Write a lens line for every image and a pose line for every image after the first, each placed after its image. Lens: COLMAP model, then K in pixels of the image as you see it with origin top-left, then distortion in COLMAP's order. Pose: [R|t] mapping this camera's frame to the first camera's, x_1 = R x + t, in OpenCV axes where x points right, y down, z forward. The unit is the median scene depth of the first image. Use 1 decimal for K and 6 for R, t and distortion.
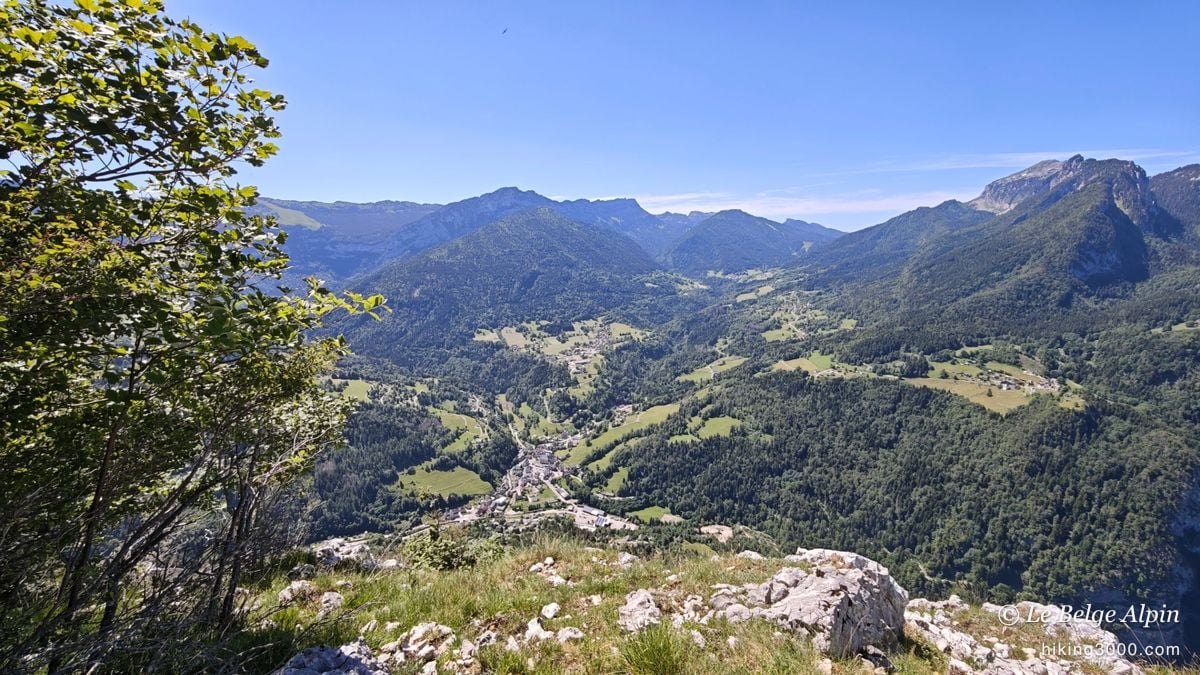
lens RADIAL K [[494.9, 0, 601.0], [0, 494.9, 343.7], [0, 0, 1]] dist [-0.020439, 0.012617]
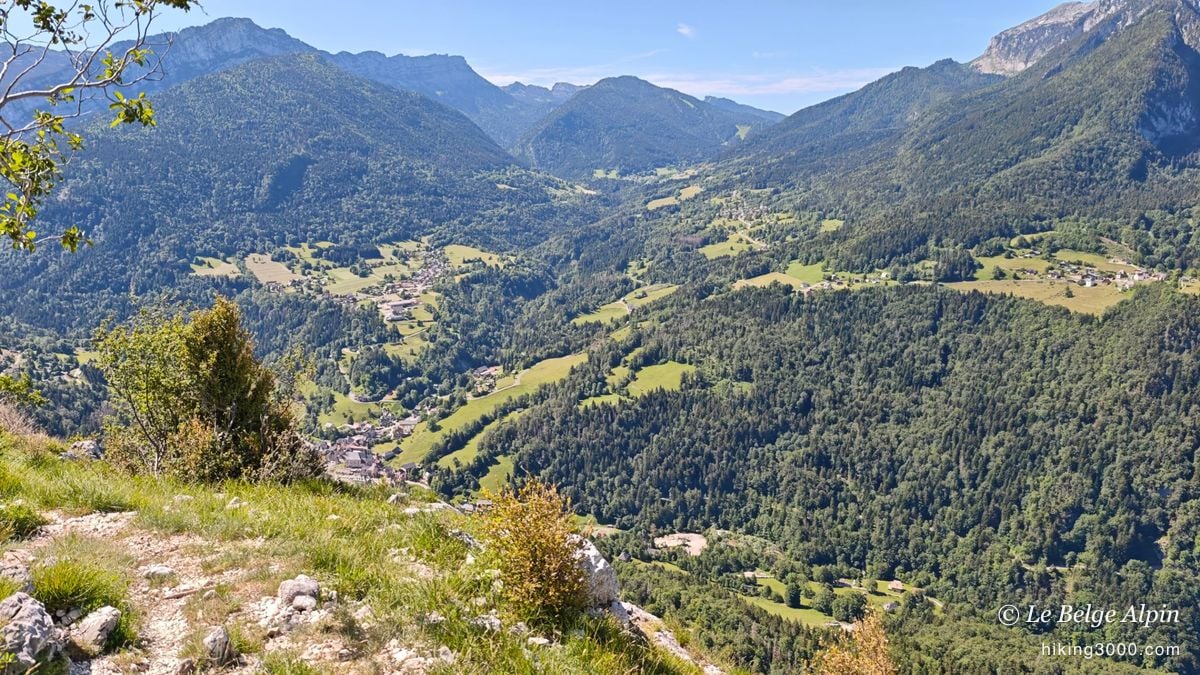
lens RADIAL K [[809.6, 0, 600.0], [0, 809.6, 337.5], [0, 0, 1]] dist [0.005233, 0.000680]
pose [[0.974285, -0.052002, 0.219235, -0.038307], [0.042576, 0.997963, 0.047509, 0.067965], [-0.221259, -0.036953, 0.974515, 0.078040]]
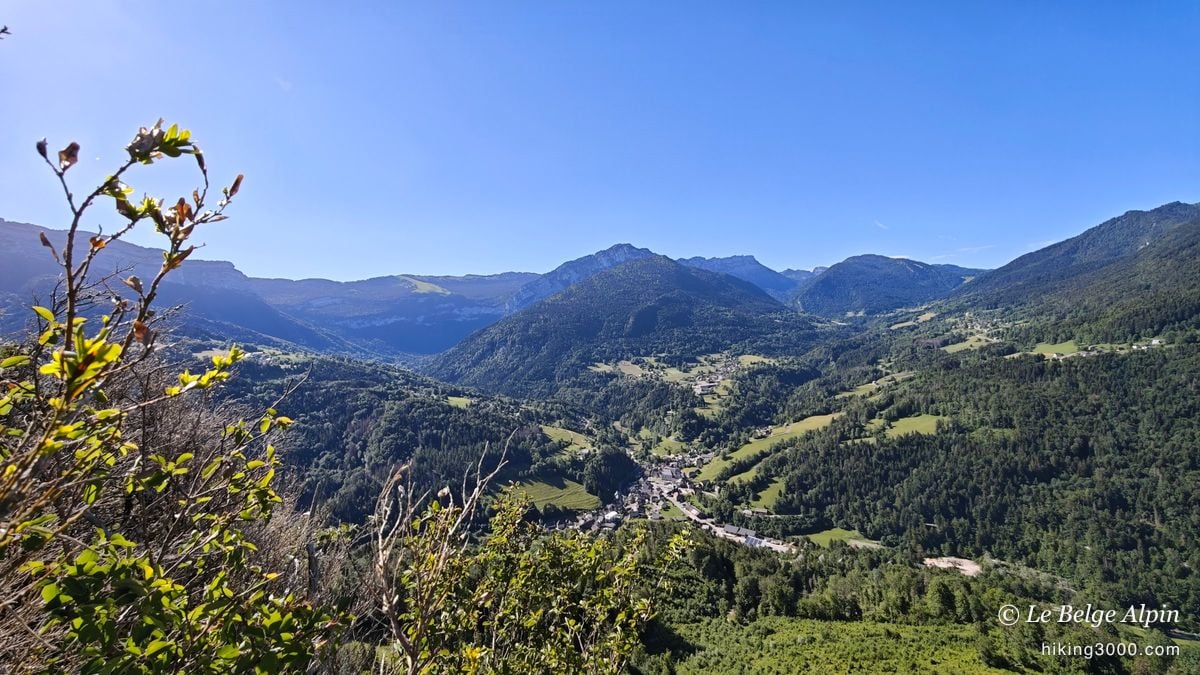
lens RADIAL K [[503.4, 0, 600.0], [0, 503.4, 337.5], [0, 0, 1]] dist [0.000802, 0.000058]
pose [[0.970581, -0.059004, -0.233433, -0.020089], [0.023386, 0.988026, -0.152502, 0.136398], [0.239636, 0.142556, 0.960340, 0.183073]]
